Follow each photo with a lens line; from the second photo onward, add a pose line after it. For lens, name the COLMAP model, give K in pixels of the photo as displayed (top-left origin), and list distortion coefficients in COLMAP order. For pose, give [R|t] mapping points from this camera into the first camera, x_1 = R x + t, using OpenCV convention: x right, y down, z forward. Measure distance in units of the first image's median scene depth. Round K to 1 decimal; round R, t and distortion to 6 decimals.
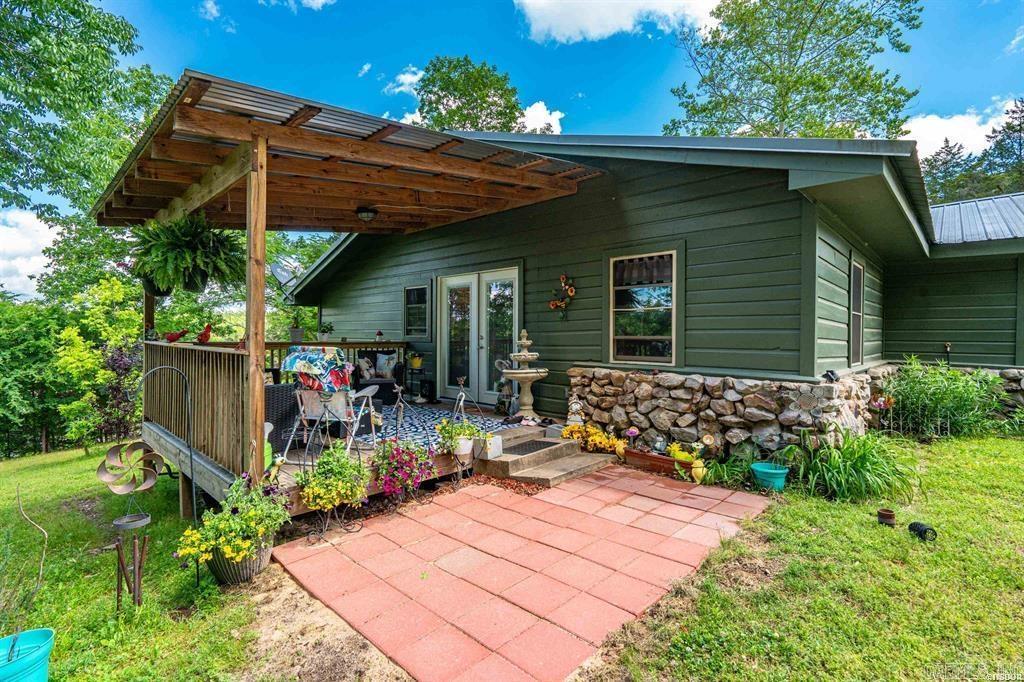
lens RADIAL K [[463.6, 0, 515.6], [0, 463.6, 338.5], [0, 0, 1]] dist [-0.003332, -0.000090]
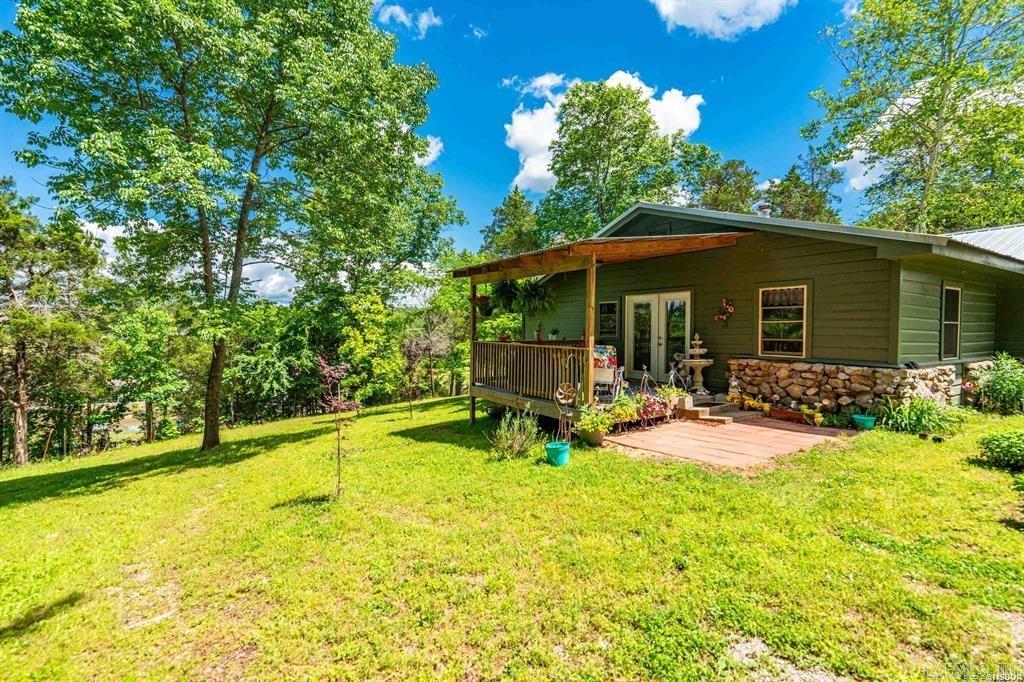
lens RADIAL K [[463.6, 0, 508.9], [0, 463.6, 341.6], [0, 0, 1]] dist [-0.003332, -0.000090]
pose [[0.967164, 0.003060, -0.254136, -0.224552], [0.002661, 0.999751, 0.022165, -0.034438], [0.254141, -0.022113, 0.966914, -0.757243]]
